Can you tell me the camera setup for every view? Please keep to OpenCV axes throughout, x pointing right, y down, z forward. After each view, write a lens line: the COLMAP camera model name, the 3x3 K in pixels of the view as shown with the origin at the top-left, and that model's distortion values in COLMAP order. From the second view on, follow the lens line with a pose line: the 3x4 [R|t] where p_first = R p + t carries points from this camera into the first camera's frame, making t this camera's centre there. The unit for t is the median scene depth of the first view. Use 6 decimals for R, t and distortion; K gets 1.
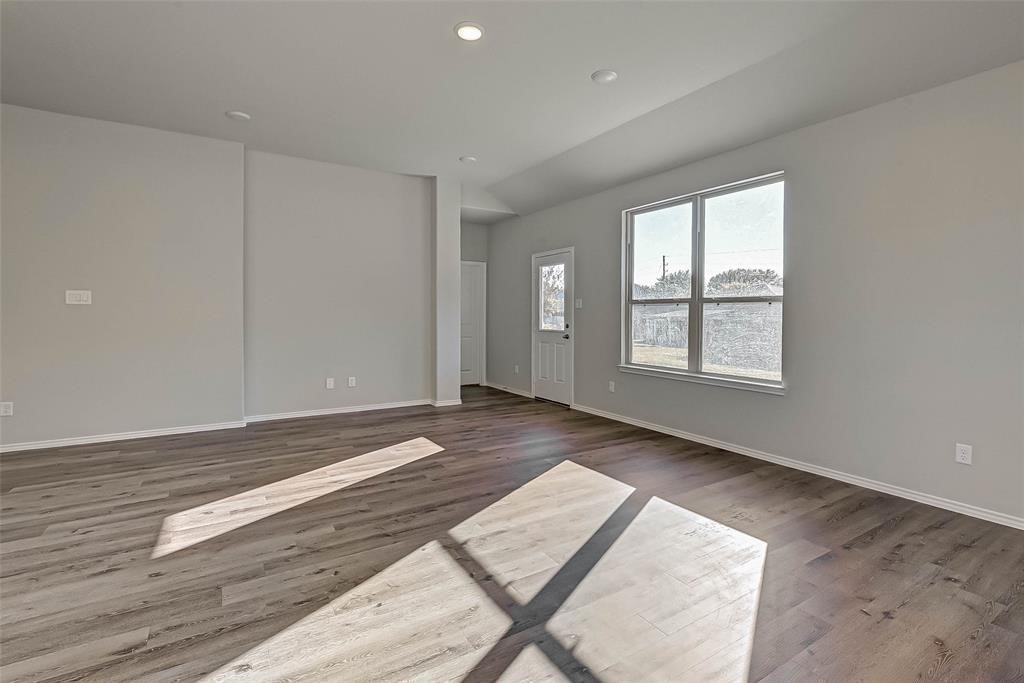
lens RADIAL K [[486.3, 0, 522.9], [0, 486.3, 321.2], [0, 0, 1]] dist [0.000759, 0.000691]
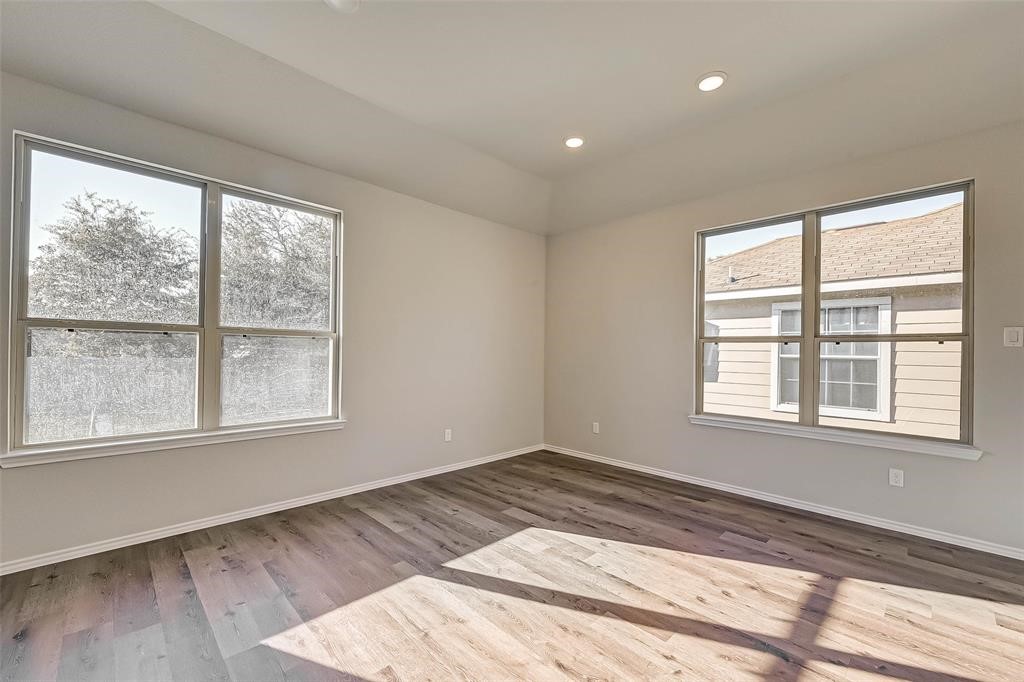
lens RADIAL K [[416.0, 0, 546.8], [0, 416.0, 346.6], [0, 0, 1]] dist [0.000181, 0.000043]
pose [[-0.244146, 0.005498, 0.969723, -0.517289], [0.001380, 0.999985, -0.005322, -0.019197], [-0.969738, 0.000039, -0.244150, 0.964752]]
